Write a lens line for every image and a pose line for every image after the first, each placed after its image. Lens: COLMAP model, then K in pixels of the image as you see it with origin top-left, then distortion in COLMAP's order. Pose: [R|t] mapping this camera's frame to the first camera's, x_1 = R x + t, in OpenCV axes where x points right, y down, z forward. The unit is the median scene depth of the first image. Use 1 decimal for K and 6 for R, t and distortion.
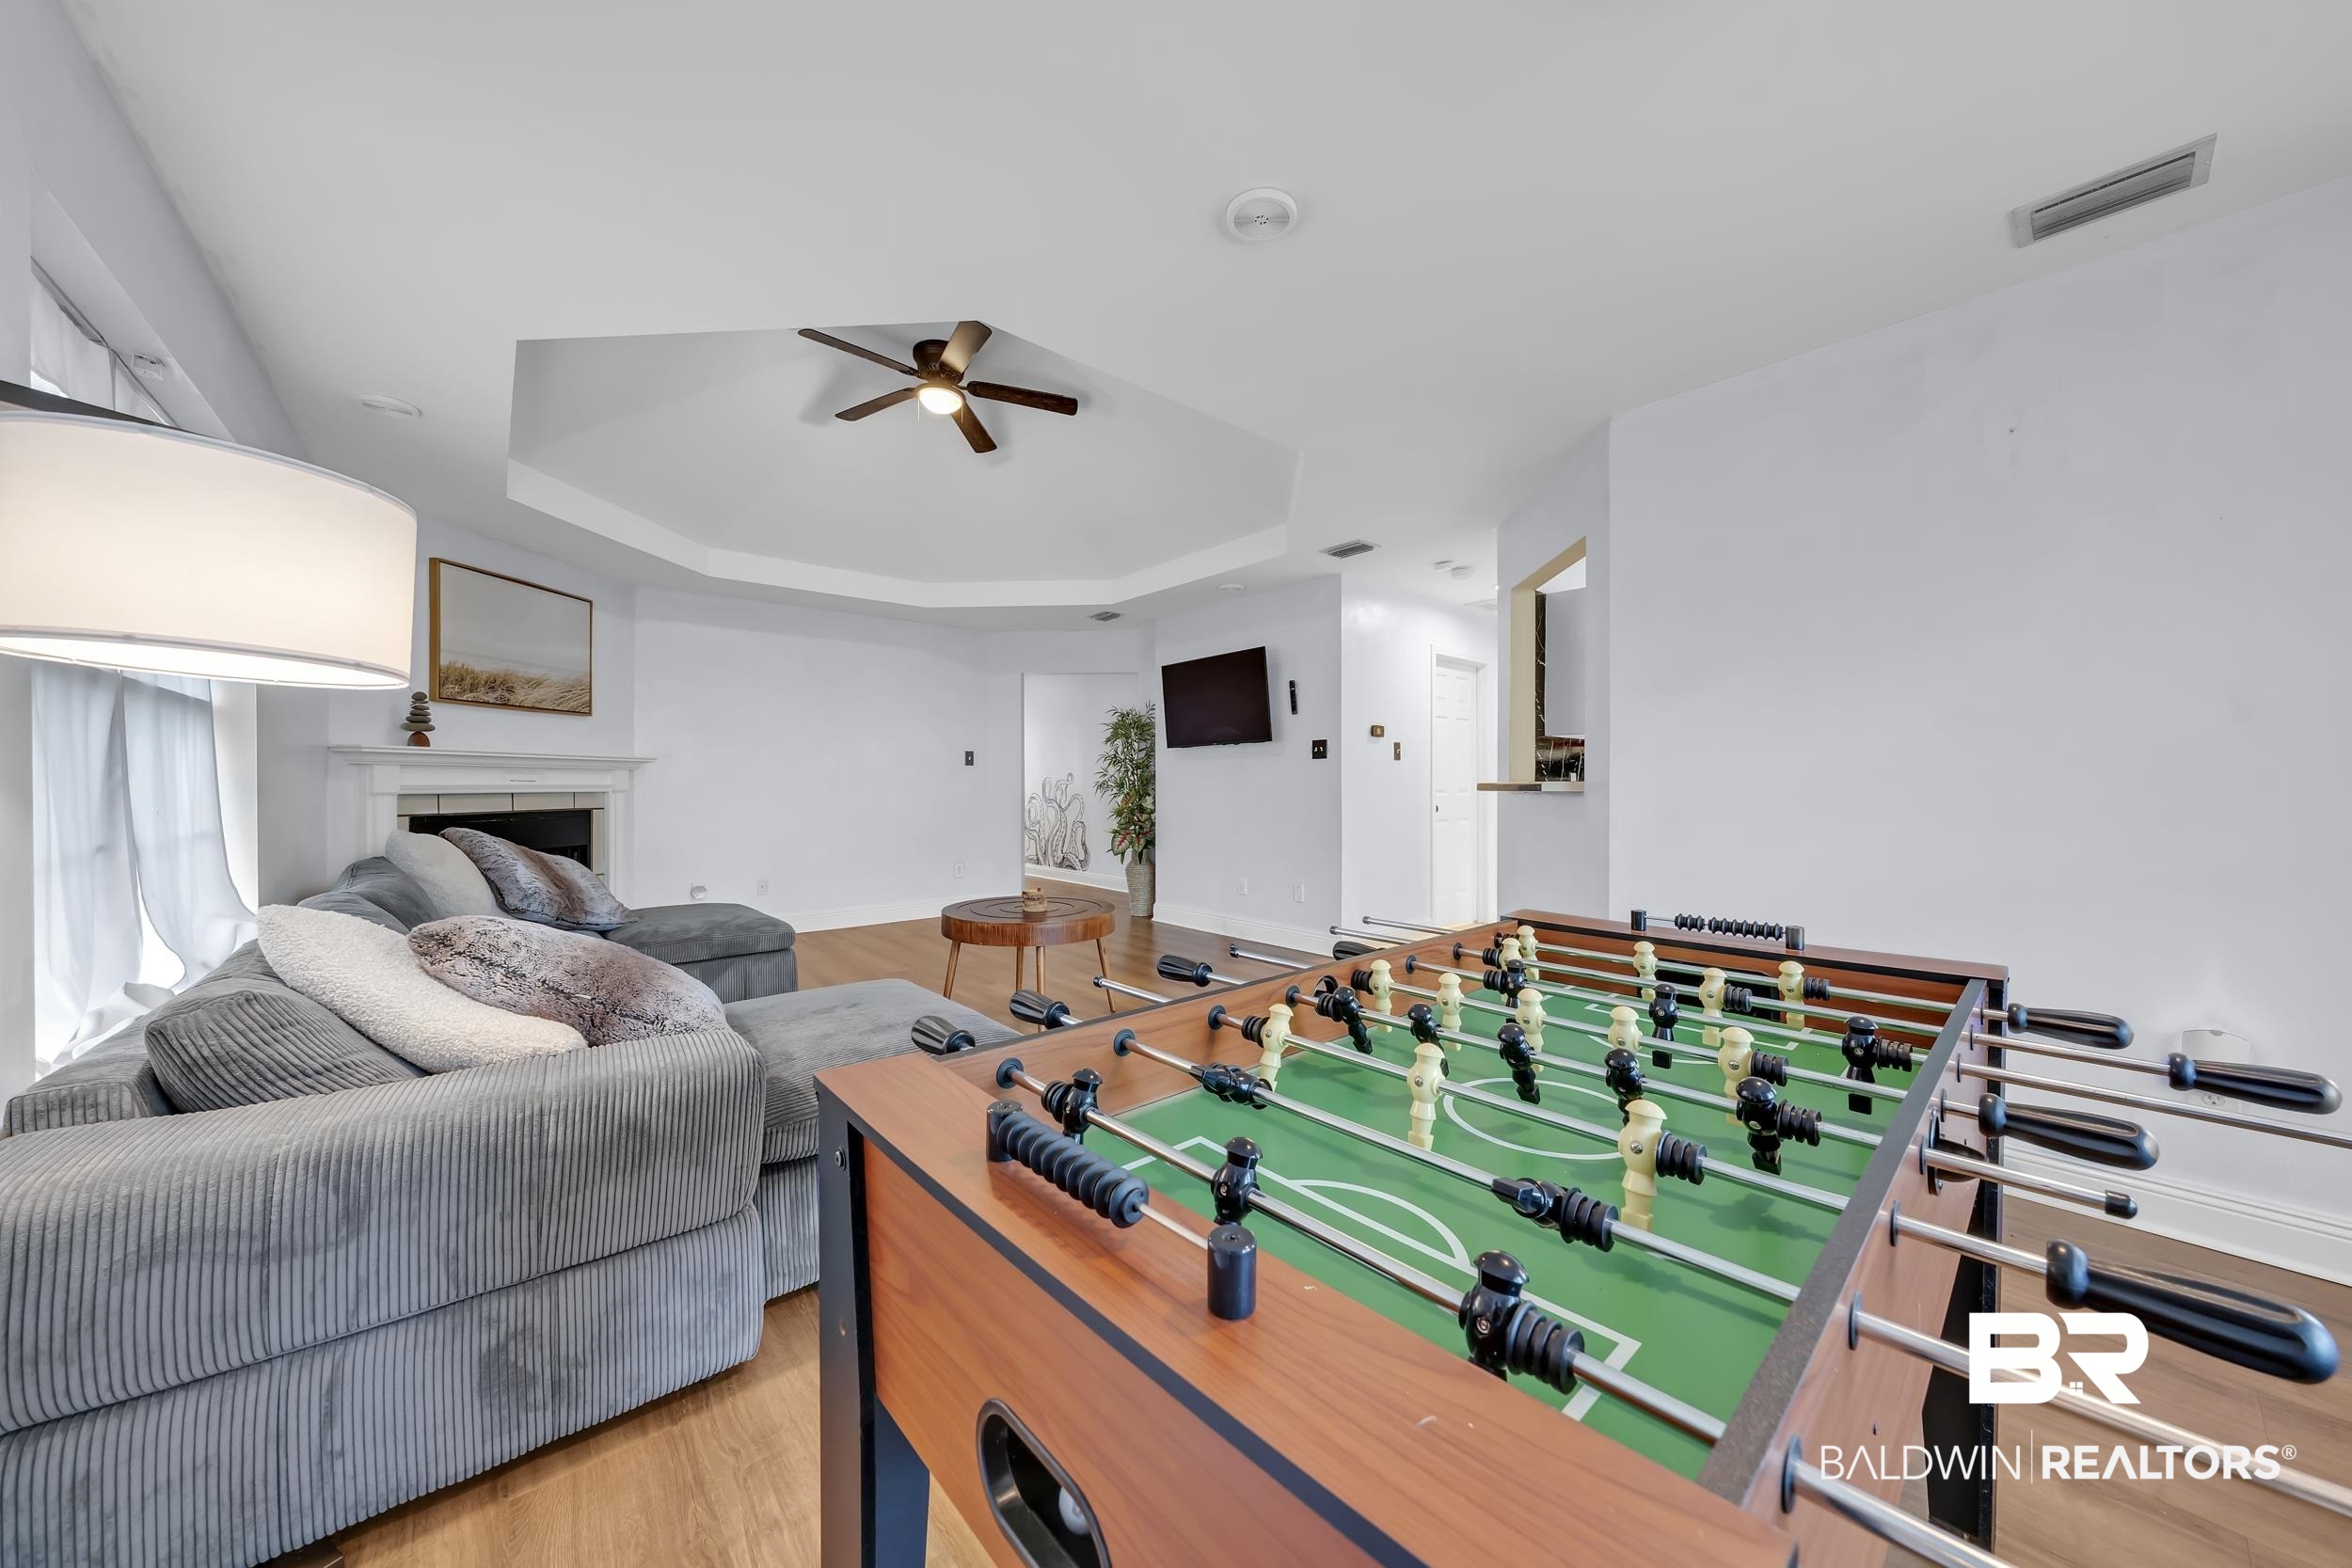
lens RADIAL K [[829.2, 0, 1178.1], [0, 829.2, 780.8], [0, 0, 1]] dist [-0.001715, -0.000116]
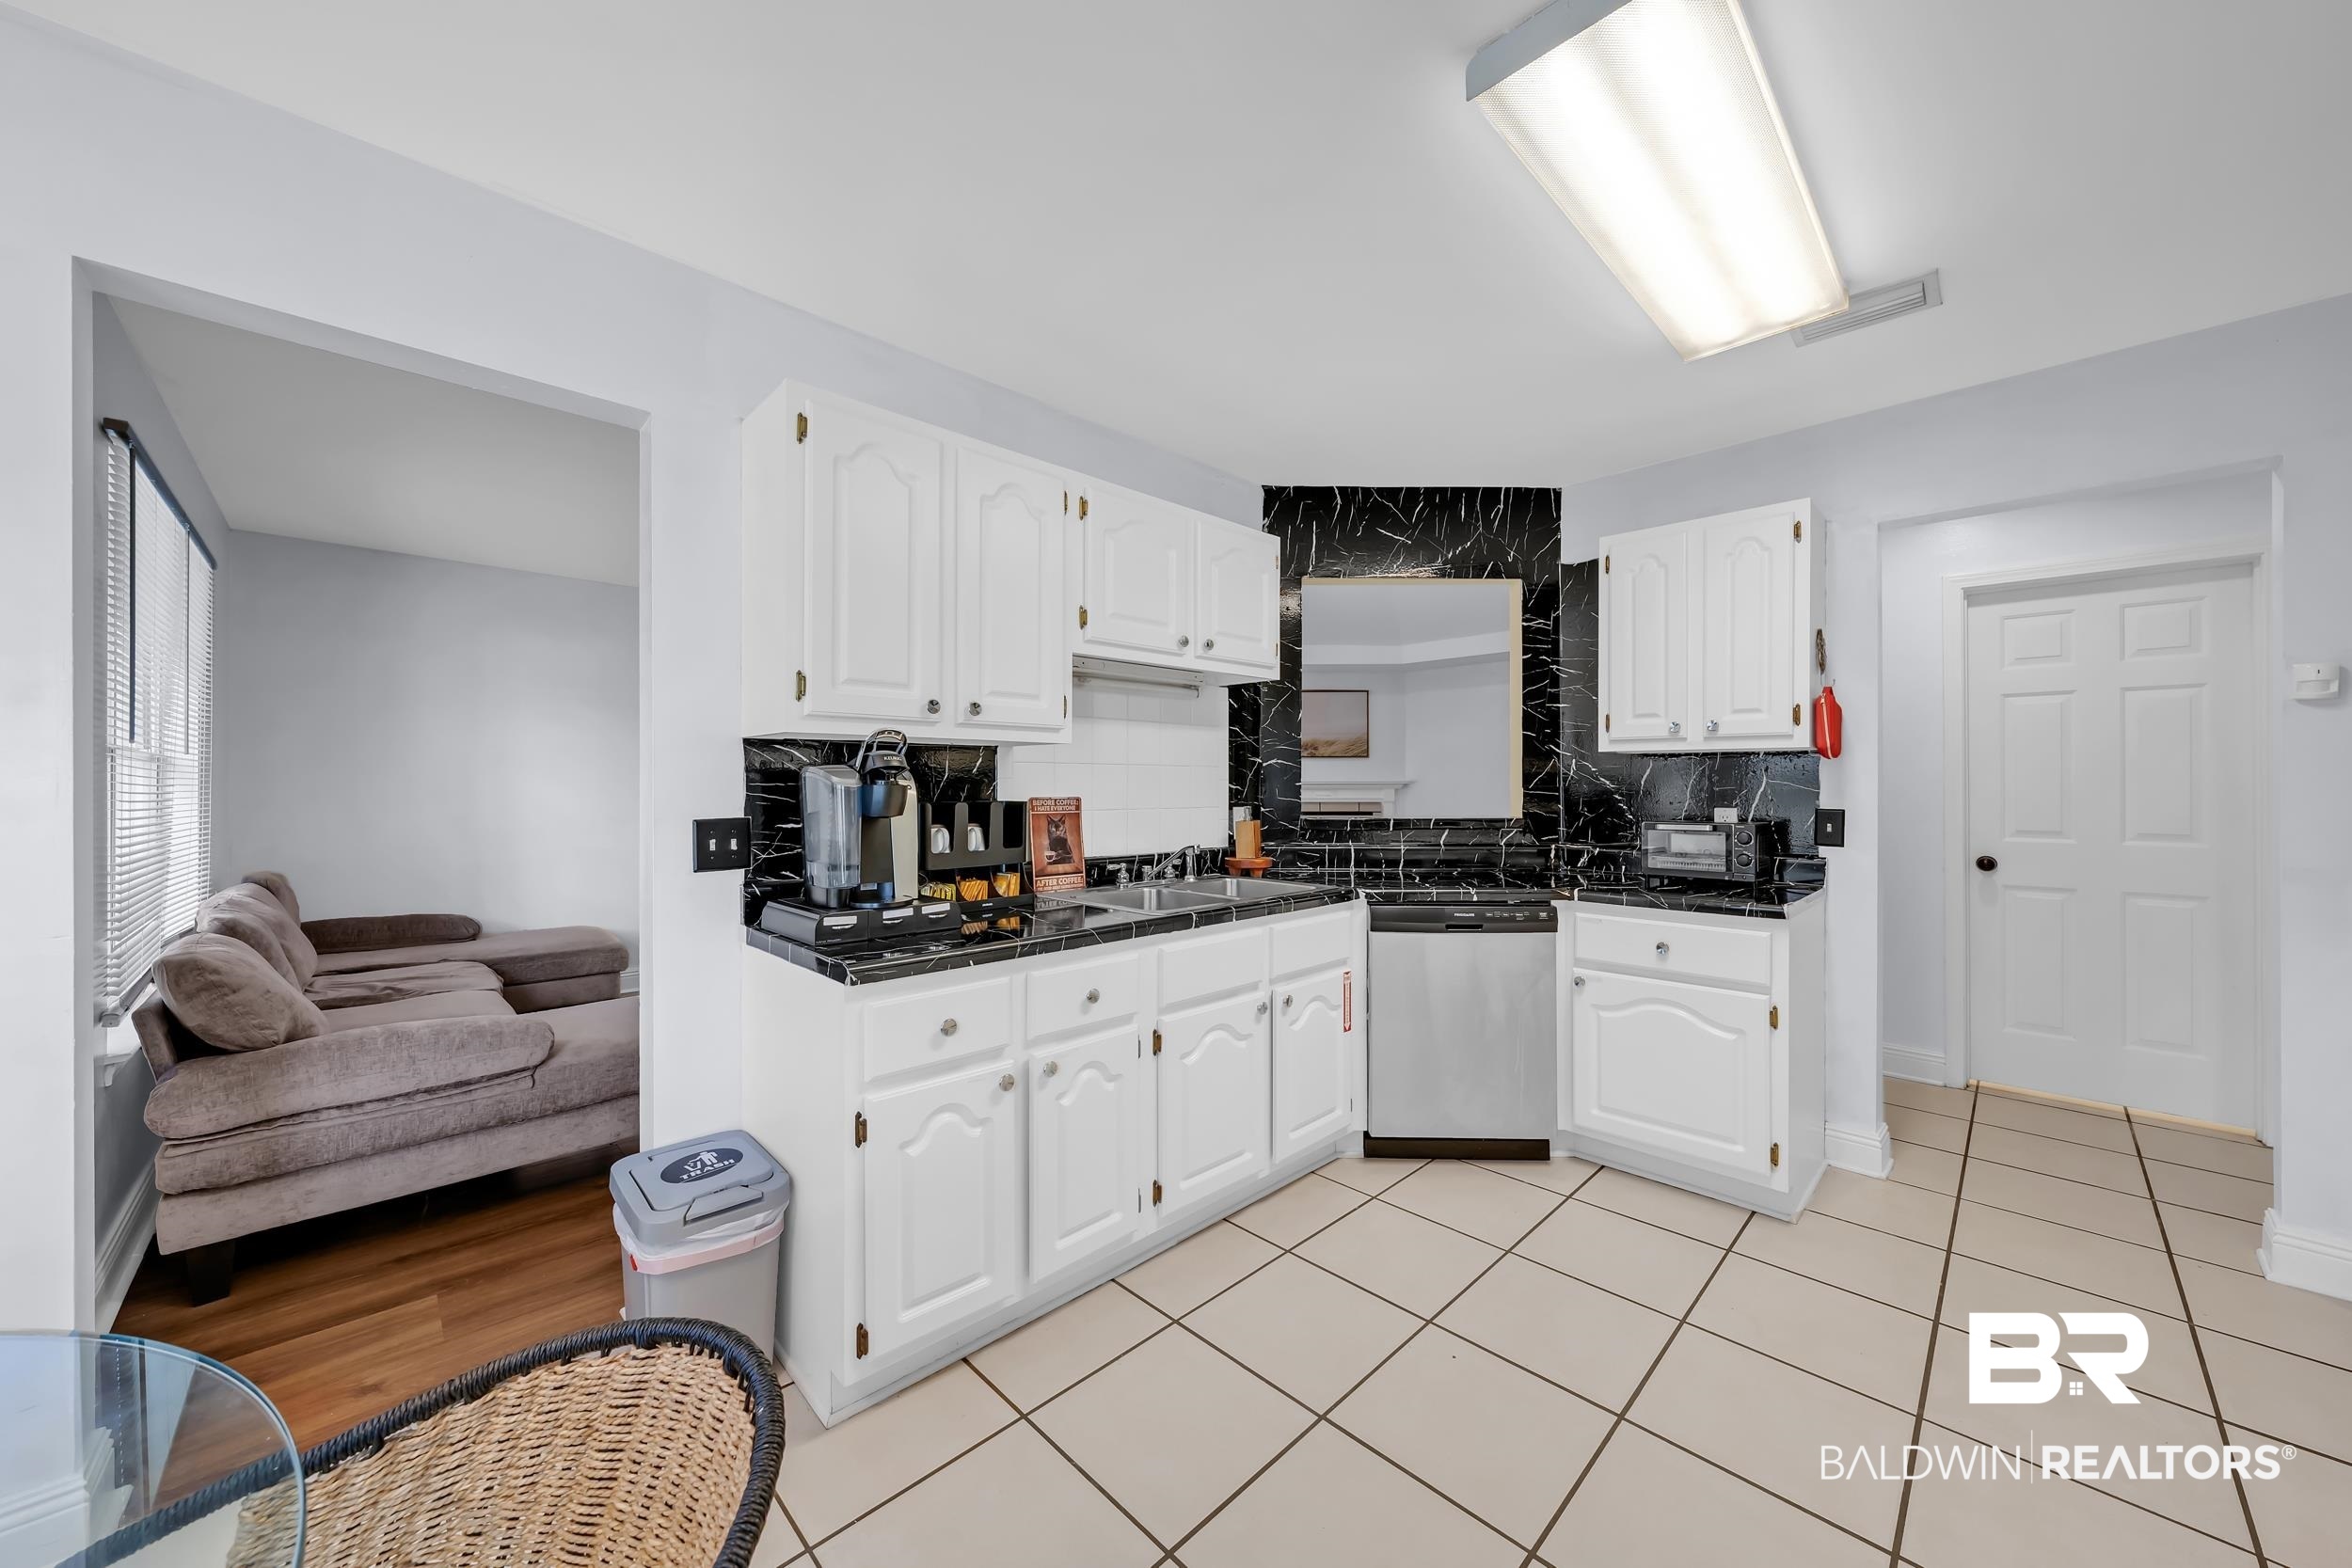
lens RADIAL K [[829.2, 0, 1187.0], [0, 829.2, 785.4], [0, 0, 1]] dist [-0.001715, -0.000116]
pose [[0.069490, 0.001201, -0.997582, 0.996924], [0.004486, 0.999989, 0.001516, -0.024833], [0.997573, -0.004581, 0.069483, 0.506710]]
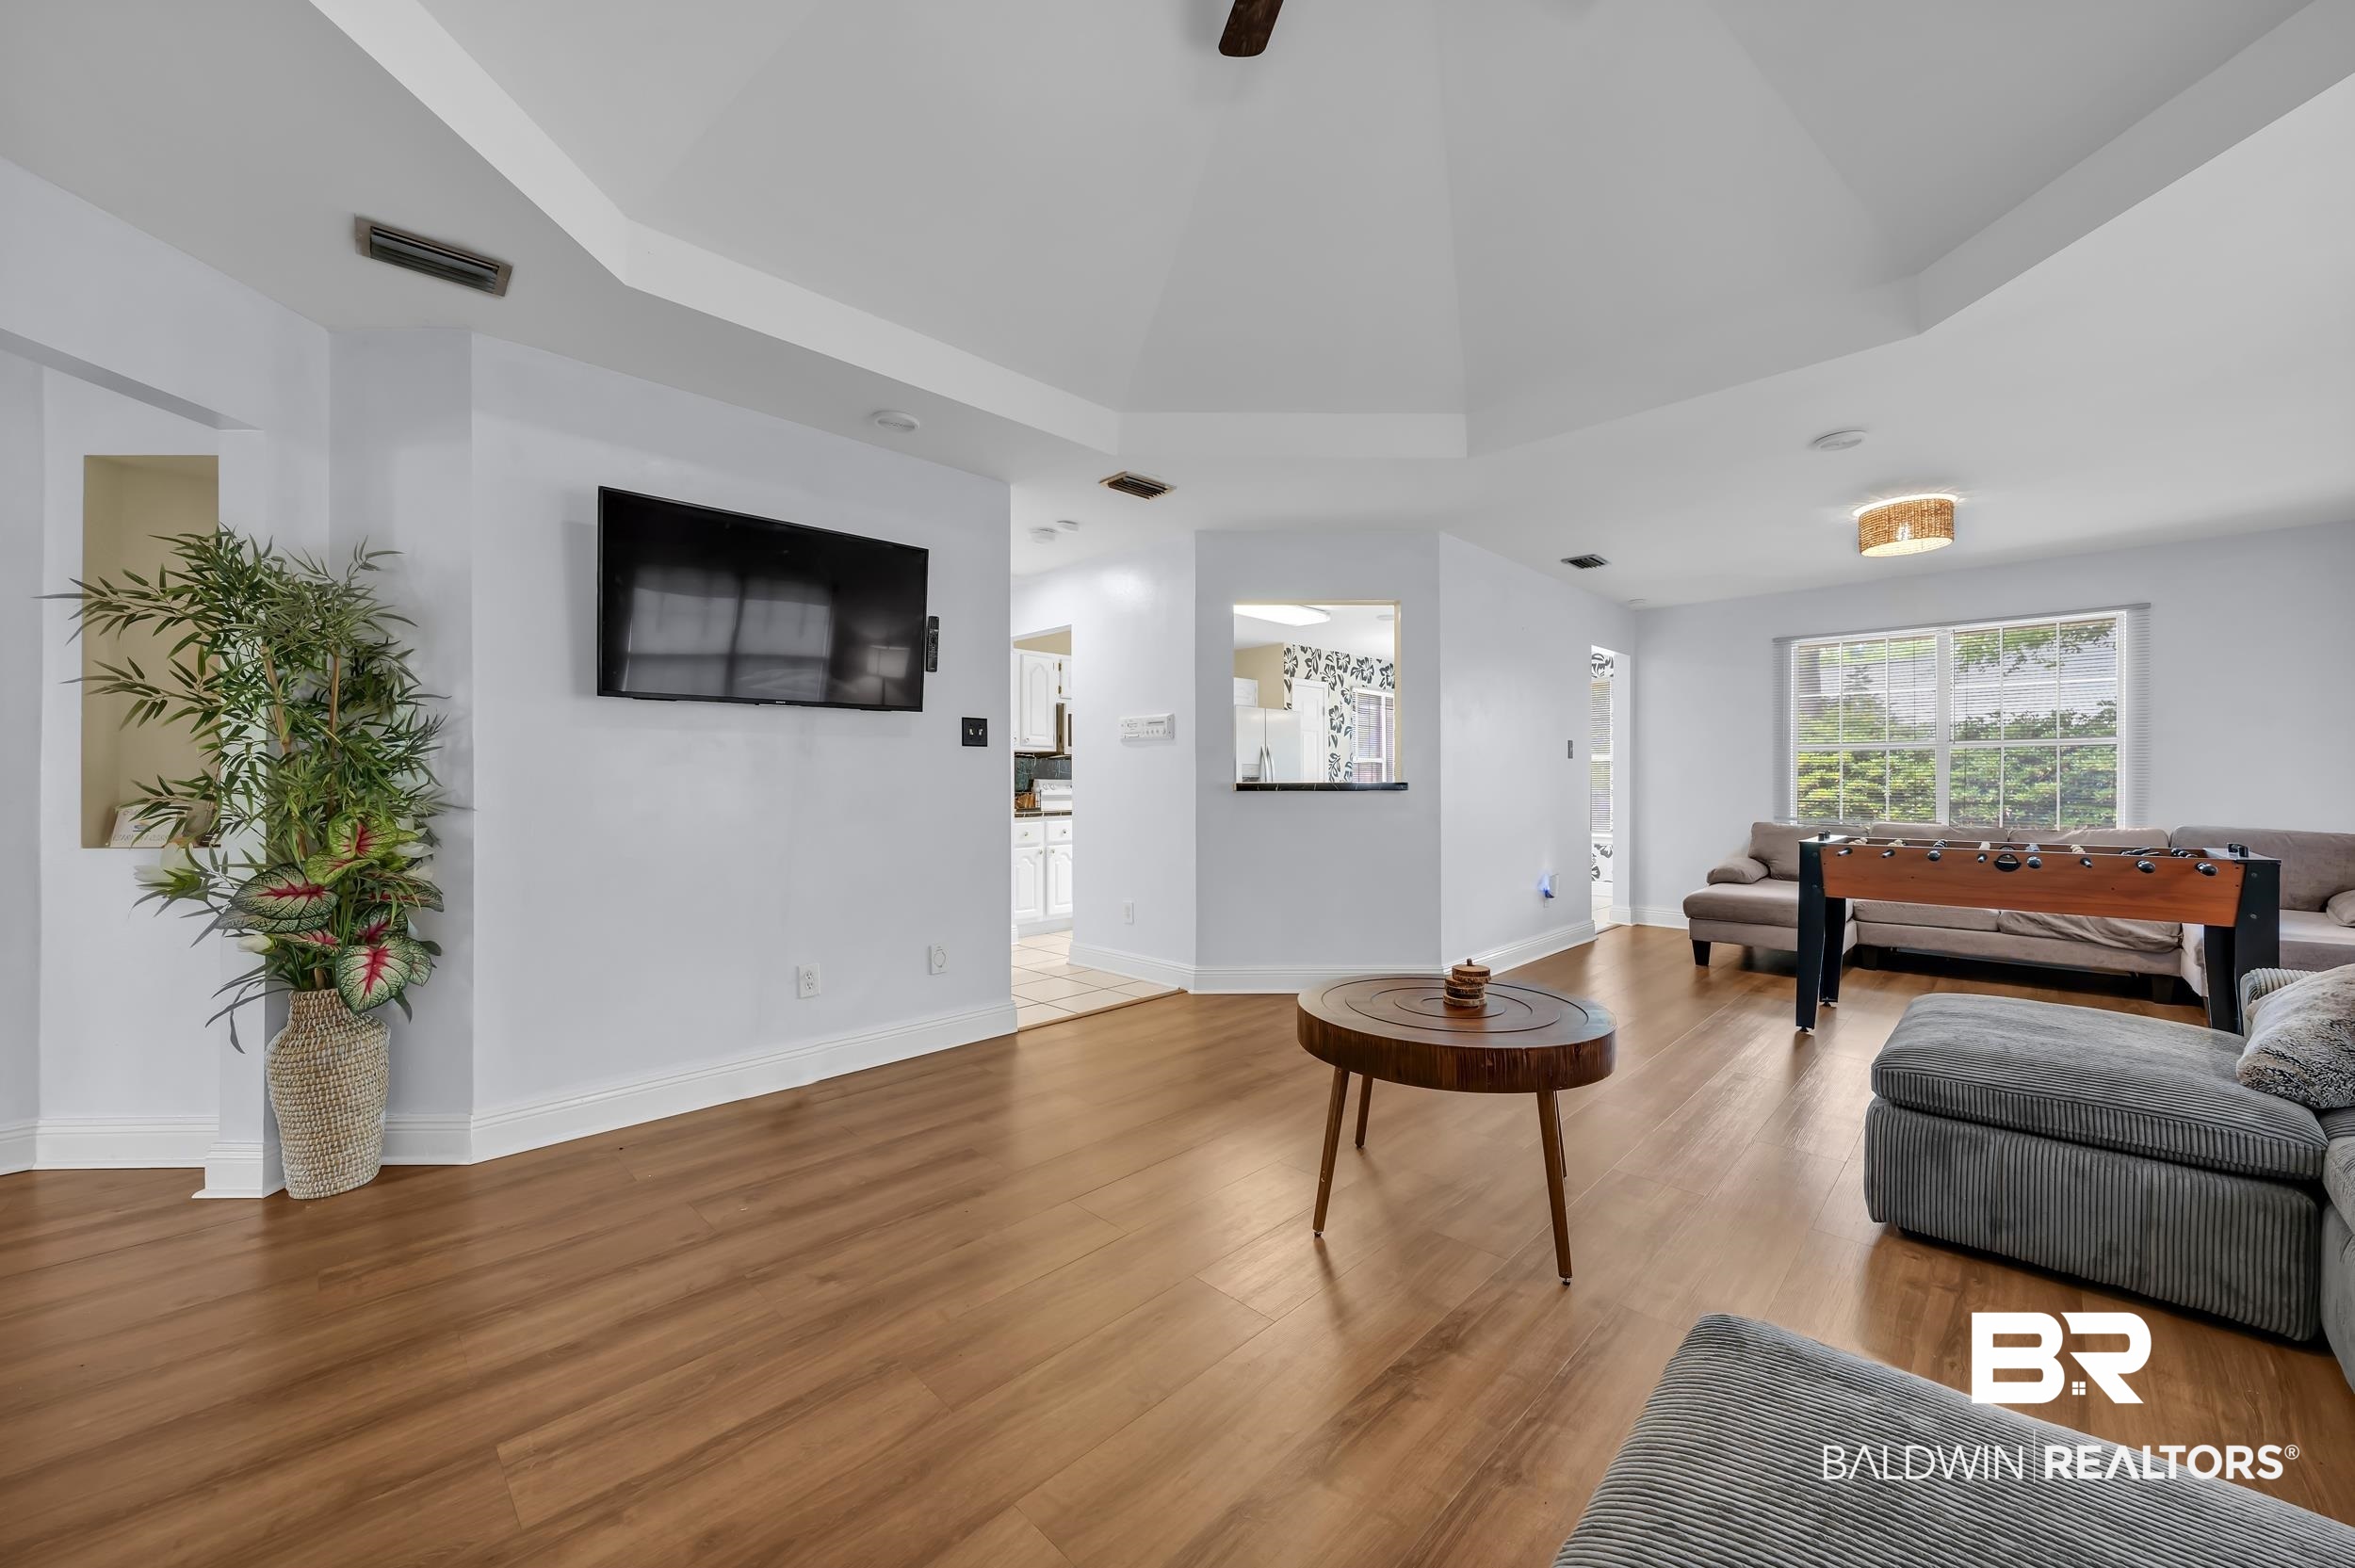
lens RADIAL K [[890.1, 0, 1177.2], [0, 890.1, 777.9], [0, 0, 1]] dist [0.003685, 0.000077]
pose [[-0.080946, 0.004484, 0.996708, -0.593387], [-0.004105, 0.999980, -0.004832, 0.002049], [-0.996710, -0.004482, -0.080926, 0.951974]]
